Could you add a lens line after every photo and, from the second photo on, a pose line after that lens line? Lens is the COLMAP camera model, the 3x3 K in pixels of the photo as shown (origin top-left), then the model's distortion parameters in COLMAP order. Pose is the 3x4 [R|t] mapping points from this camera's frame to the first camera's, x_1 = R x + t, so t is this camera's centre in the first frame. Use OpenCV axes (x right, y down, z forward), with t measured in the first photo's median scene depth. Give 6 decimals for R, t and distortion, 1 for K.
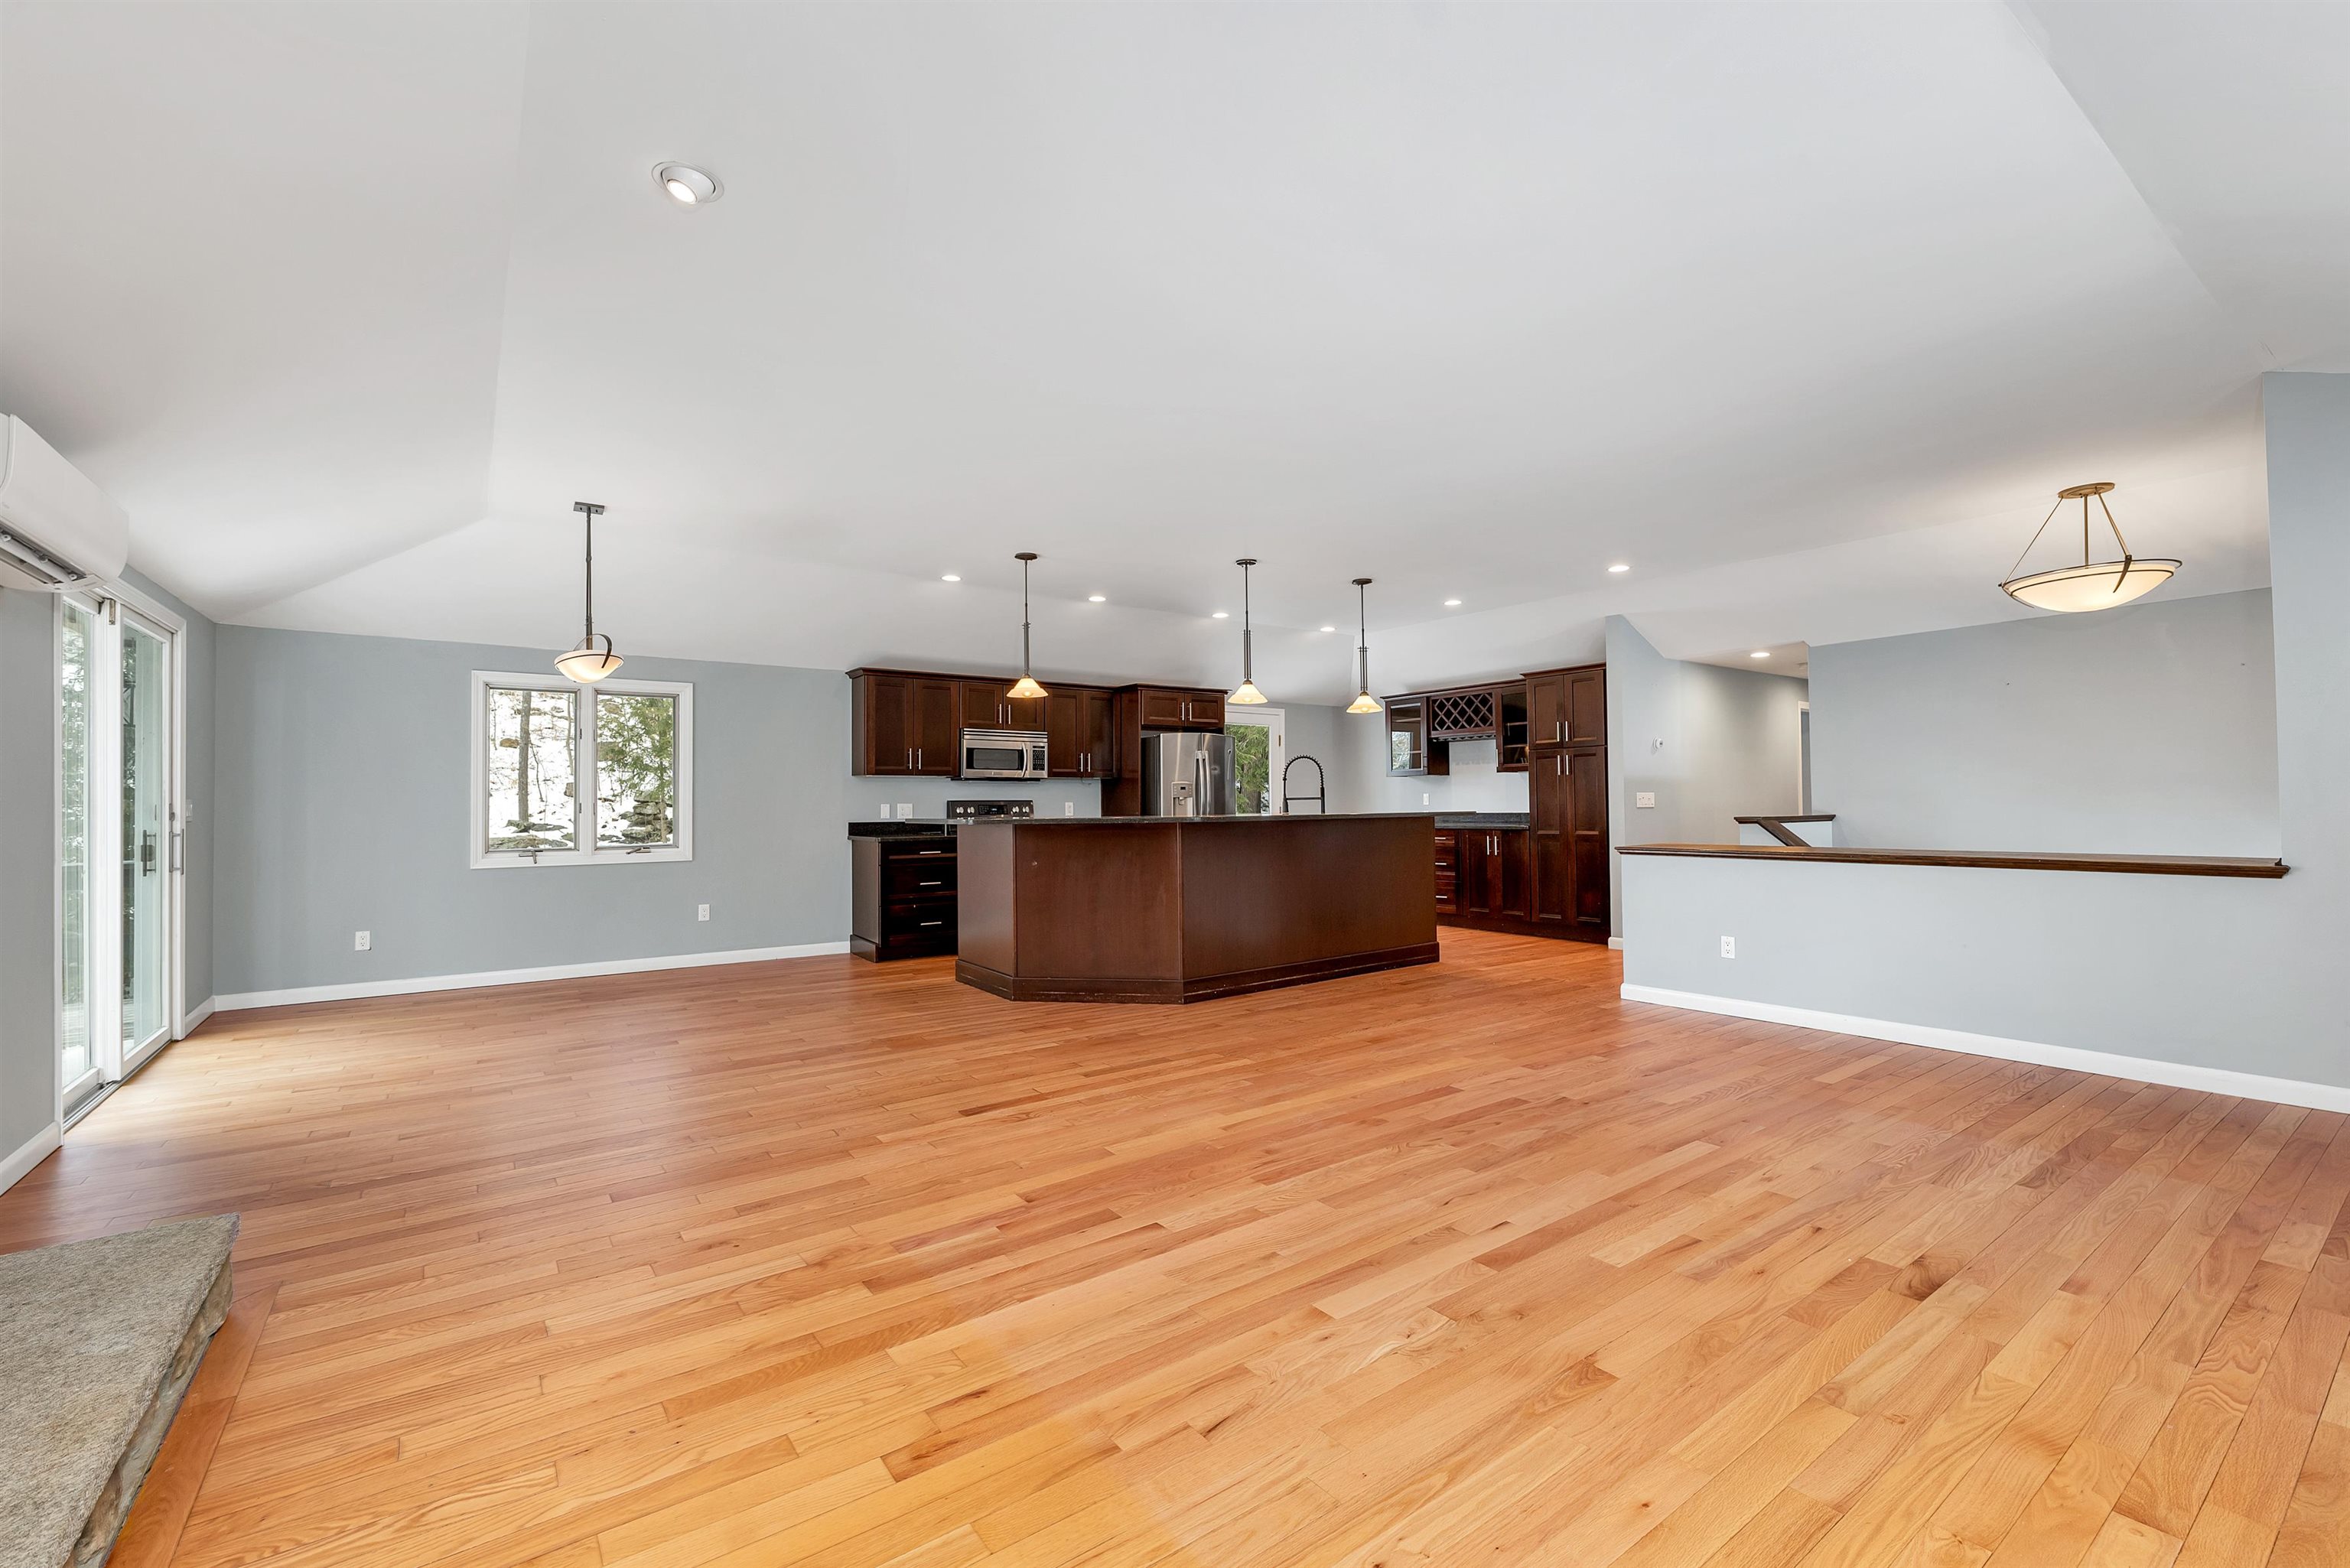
lens RADIAL K [[986.1, 0, 1163.2], [0, 986.1, 784.7], [0, 0, 1]] dist [0.003133, -0.000546]
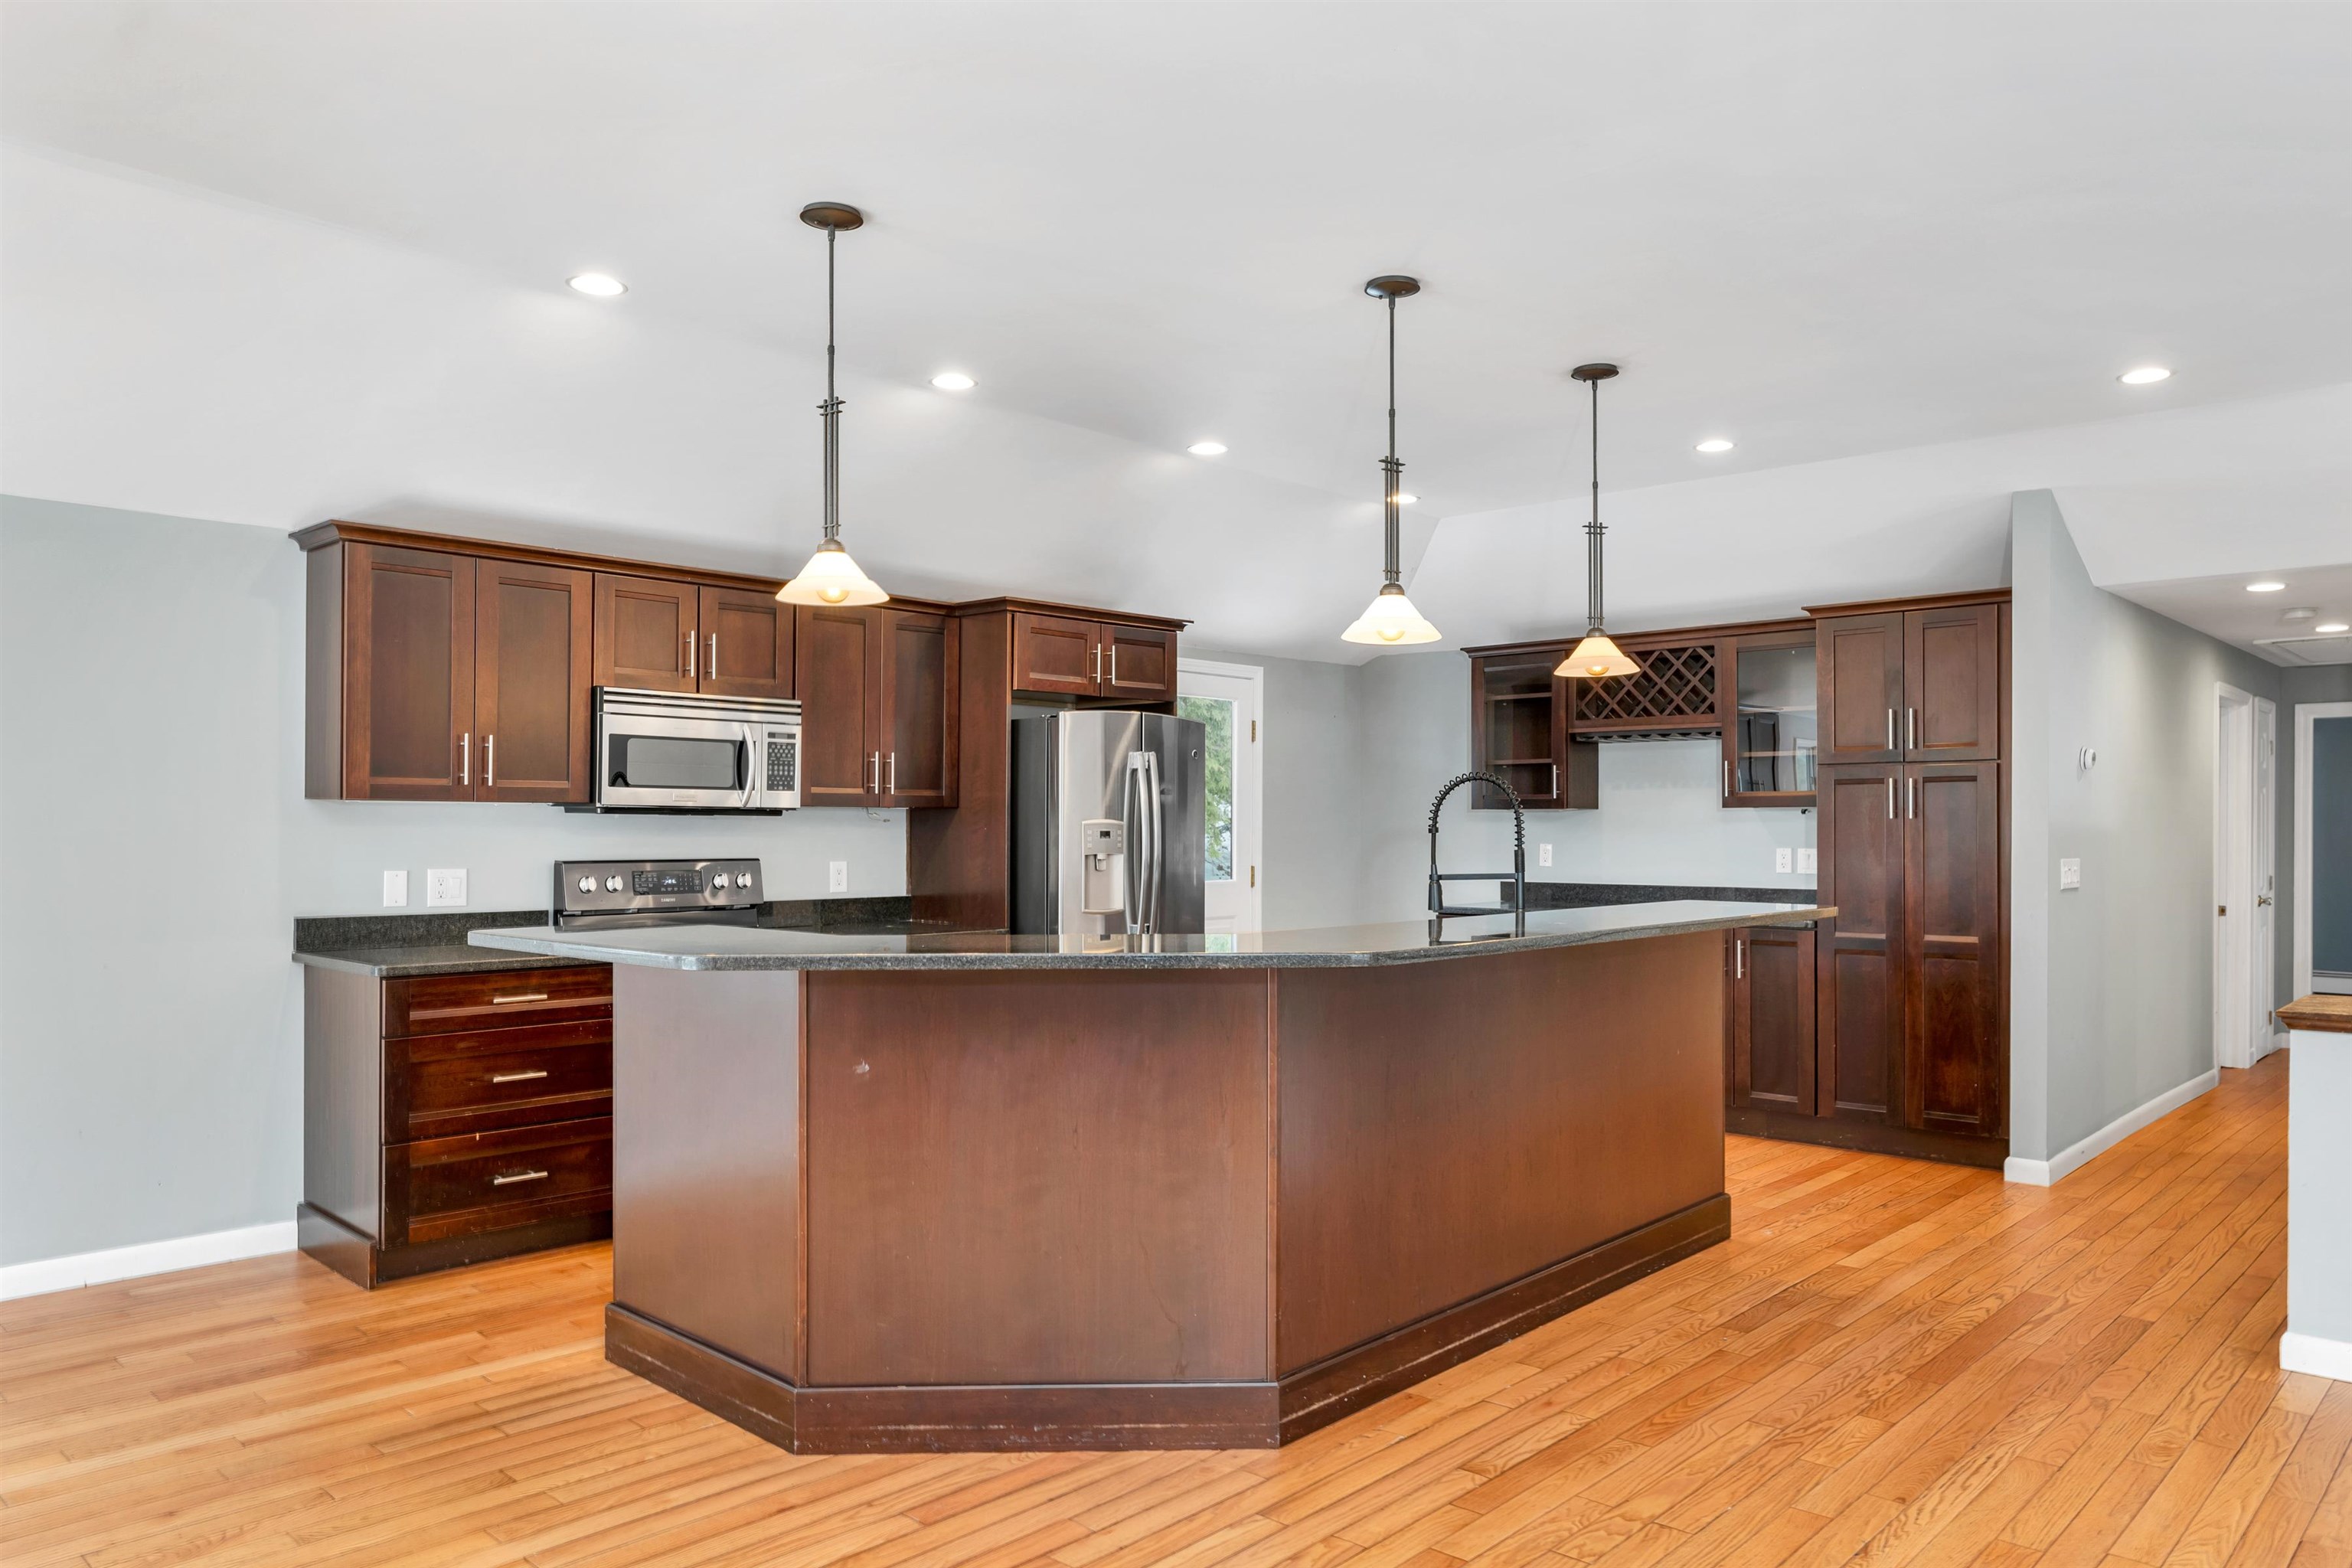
lens RADIAL K [[1583.9, 0, 1169.0], [0, 1583.9, 823.2], [0, 0, 1]] dist [-0.002561, -0.002919]
pose [[0.980299, 0.012516, 0.197121, -0.100893], [-0.016032, 0.999739, 0.016250, -0.014651], [-0.196866, -0.019090, 0.980245, 0.309682]]
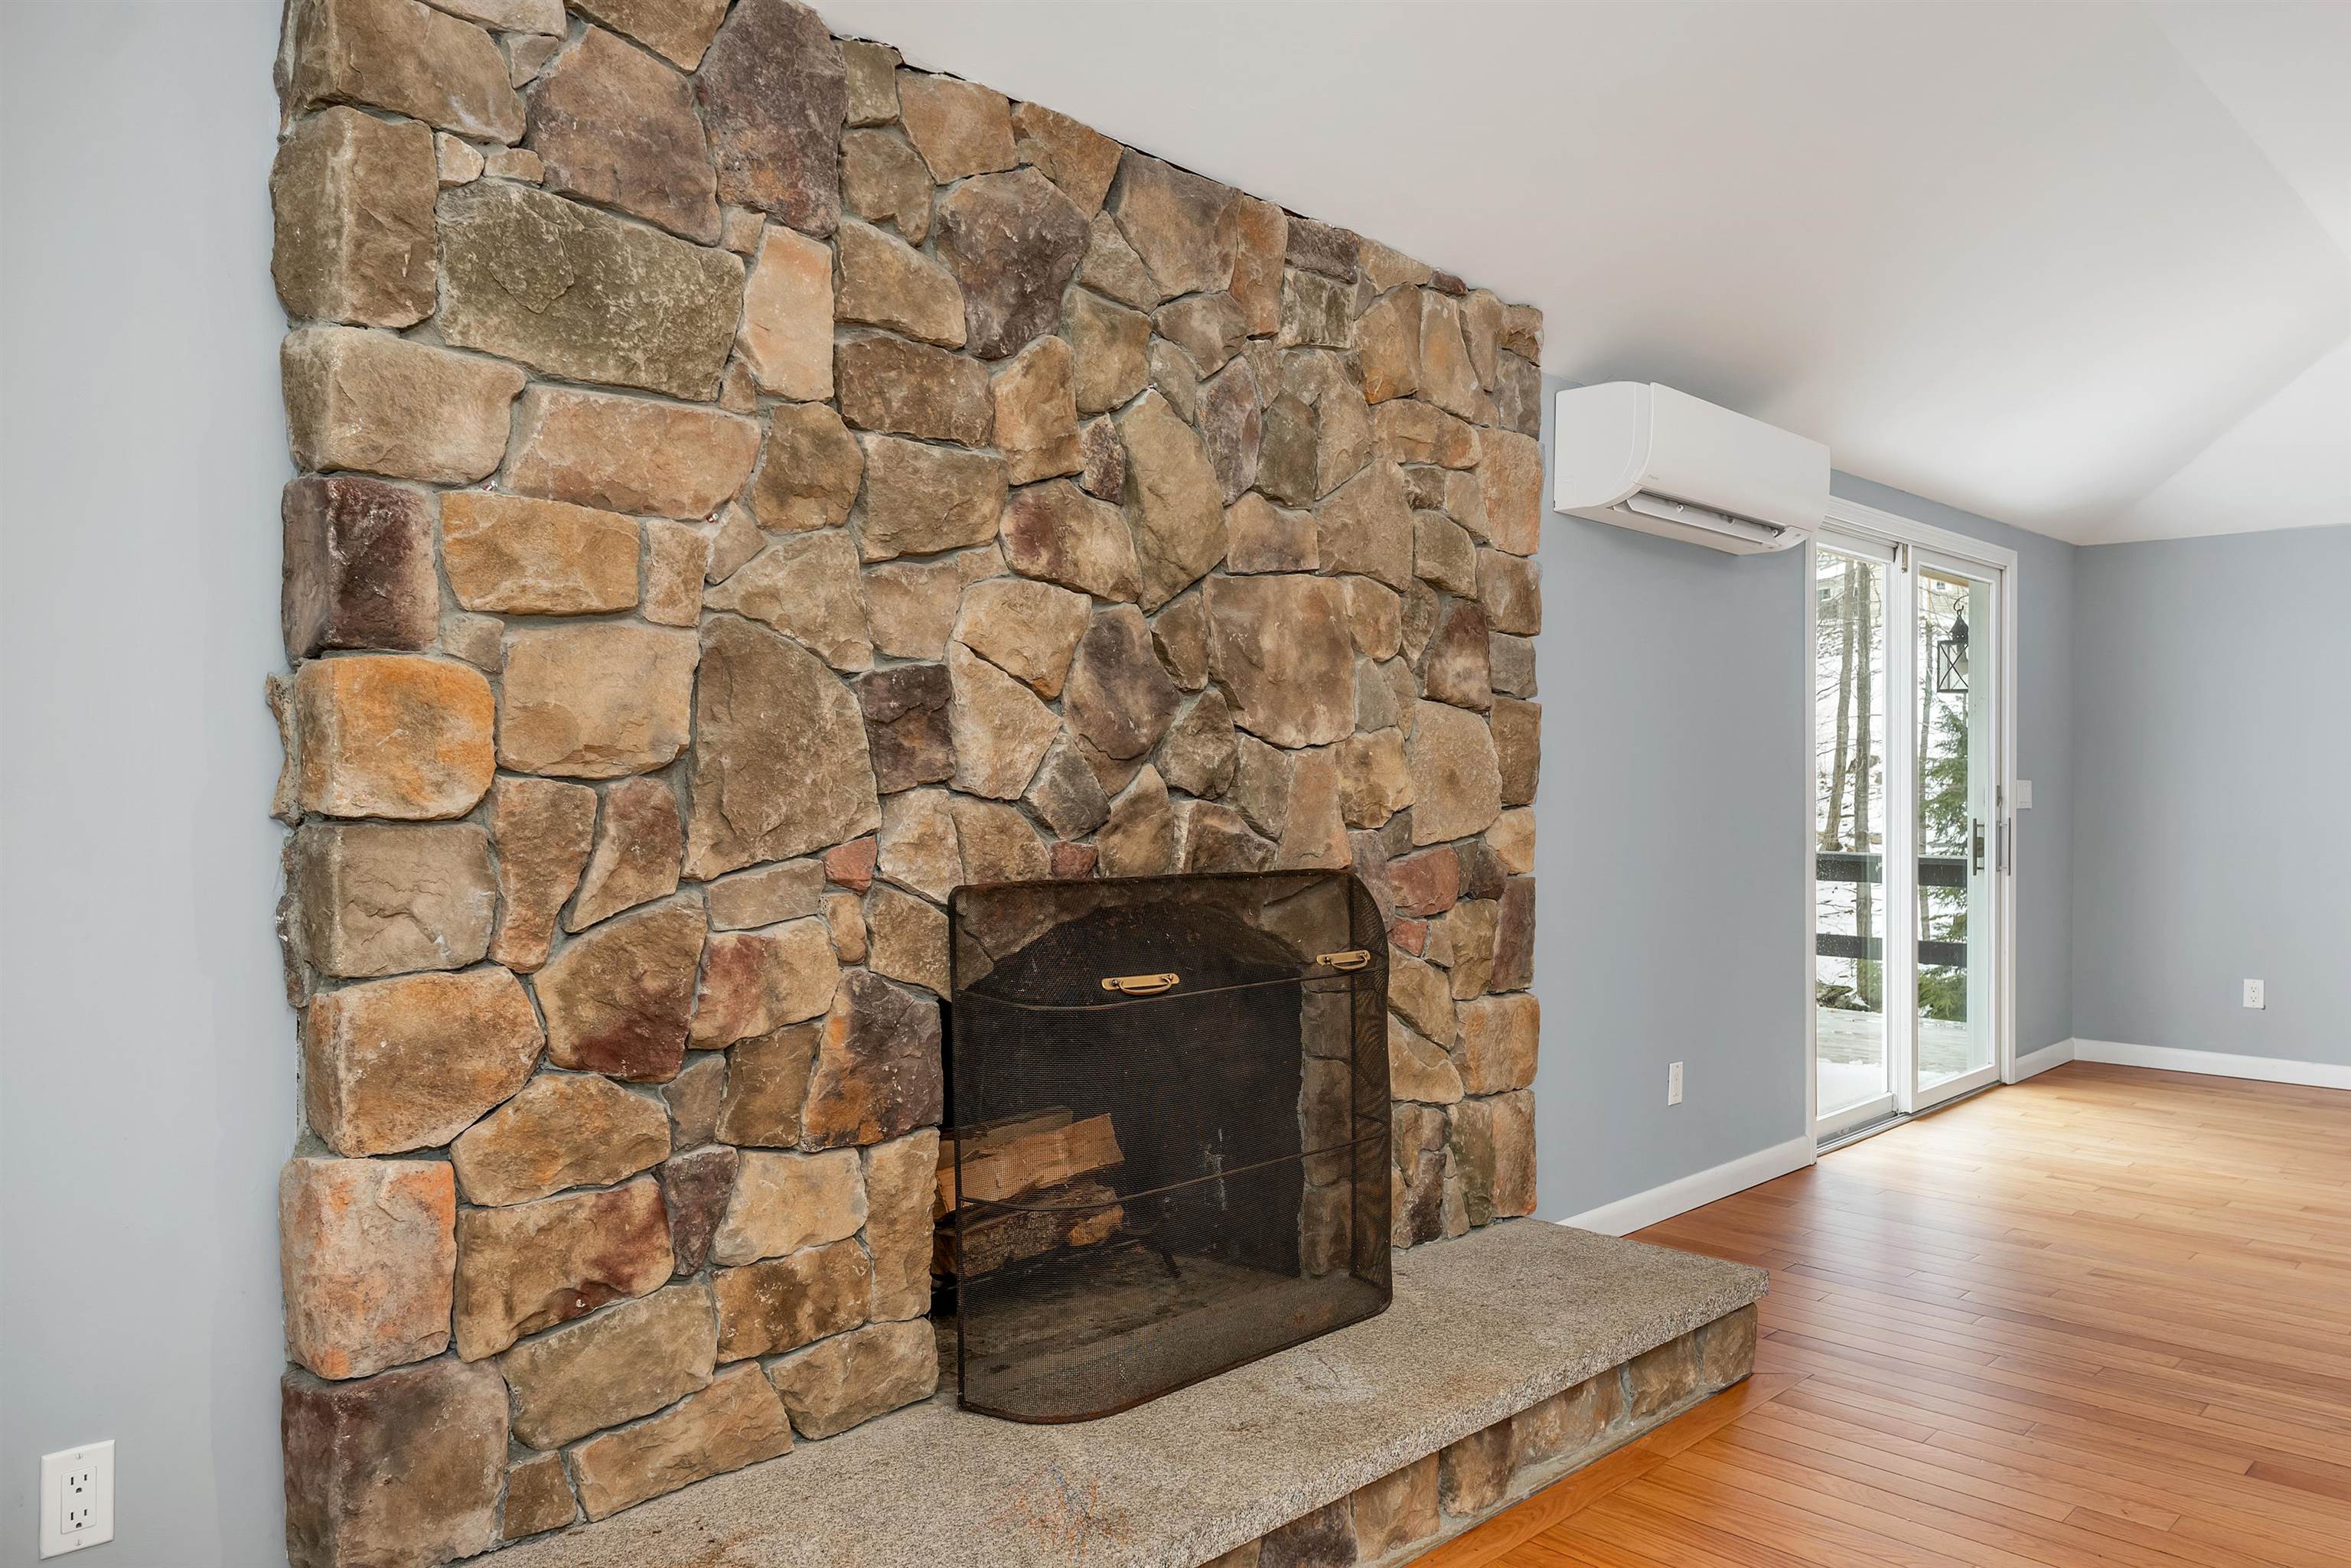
lens RADIAL K [[1583.2, 0, 1169.9], [0, 1583.2, 815.2], [0, 0, 1]] dist [-0.002561, -0.002919]
pose [[0.157603, 0.023128, -0.987232, 0.092166], [0.012852, 0.999593, 0.025469, 0.001059], [0.987419, -0.016702, 0.157241, 0.087129]]
